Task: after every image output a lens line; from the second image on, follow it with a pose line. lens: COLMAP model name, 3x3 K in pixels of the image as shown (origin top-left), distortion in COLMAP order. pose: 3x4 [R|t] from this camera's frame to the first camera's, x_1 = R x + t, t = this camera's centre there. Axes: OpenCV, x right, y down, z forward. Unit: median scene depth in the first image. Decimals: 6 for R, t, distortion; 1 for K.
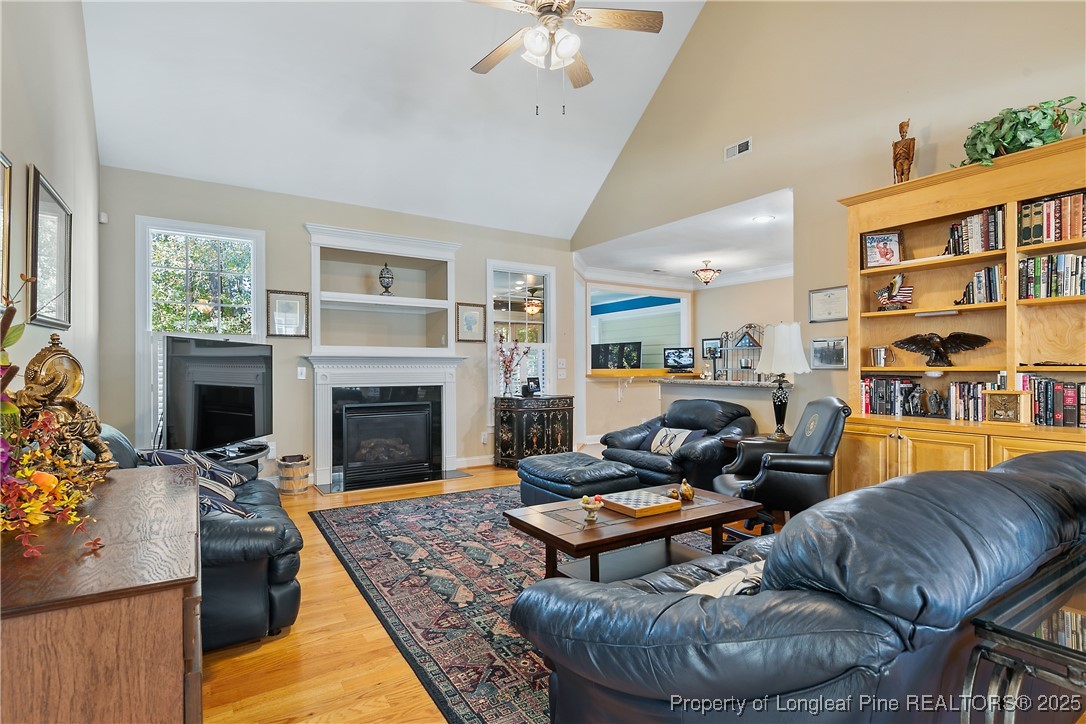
lens RADIAL K [[536.1, 0, 548.2], [0, 536.1, 366.0], [0, 0, 1]] dist [-0.001609, -0.000665]
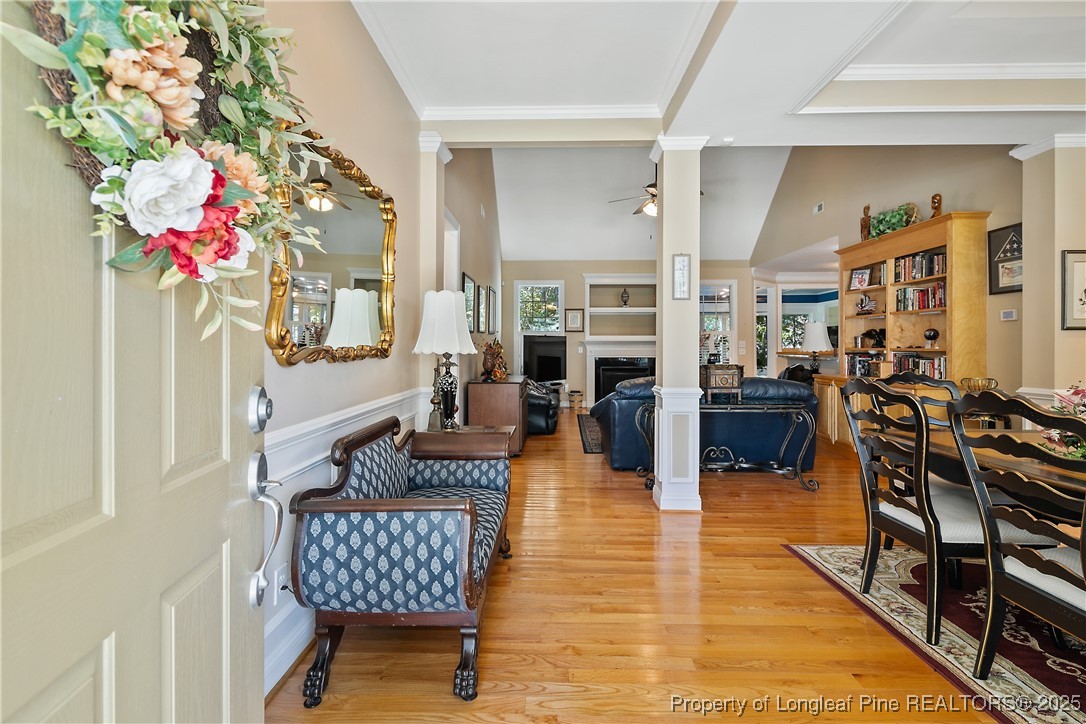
lens RADIAL K [[536.1, 0, 542.6], [0, 536.1, 354.9], [0, 0, 1]] dist [-0.001609, -0.000665]
pose [[0.824054, 0.010424, -0.566416, 0.554771], [0.000651, 0.999813, 0.019347, -0.006890], [0.566511, -0.016312, 0.823892, -0.720450]]
